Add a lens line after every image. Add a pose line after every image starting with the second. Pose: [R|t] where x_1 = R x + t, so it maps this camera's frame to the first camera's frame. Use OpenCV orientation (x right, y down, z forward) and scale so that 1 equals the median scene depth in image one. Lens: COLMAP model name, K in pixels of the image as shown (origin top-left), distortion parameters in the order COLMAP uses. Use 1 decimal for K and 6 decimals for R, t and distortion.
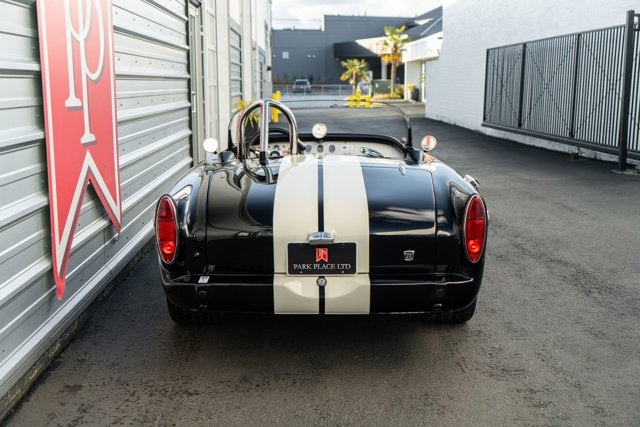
lens RADIAL K [[788.1, 0, 320.0], [0, 788.1, 213.5], [0, 0, 1]] dist [0.016300, 0.019583]
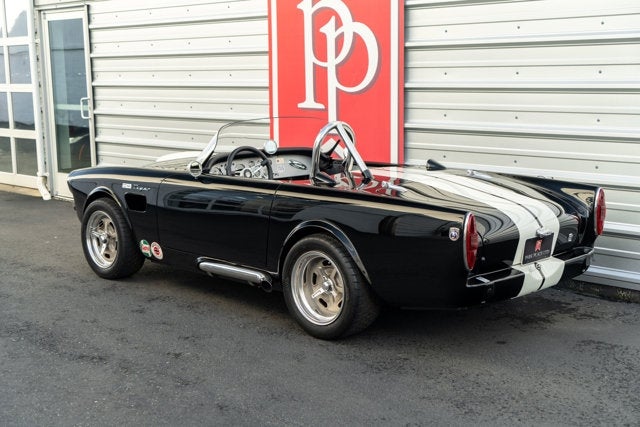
lens RADIAL K [[788.1, 0, 320.0], [0, 788.1, 213.5], [0, 0, 1]] dist [0.016300, 0.019583]
pose [[-0.673331, 0.130953, -0.727652, 0.853357], [-0.118467, 0.952363, 0.281016, -0.369414], [0.729788, 0.275420, -0.625742, 1.996731]]
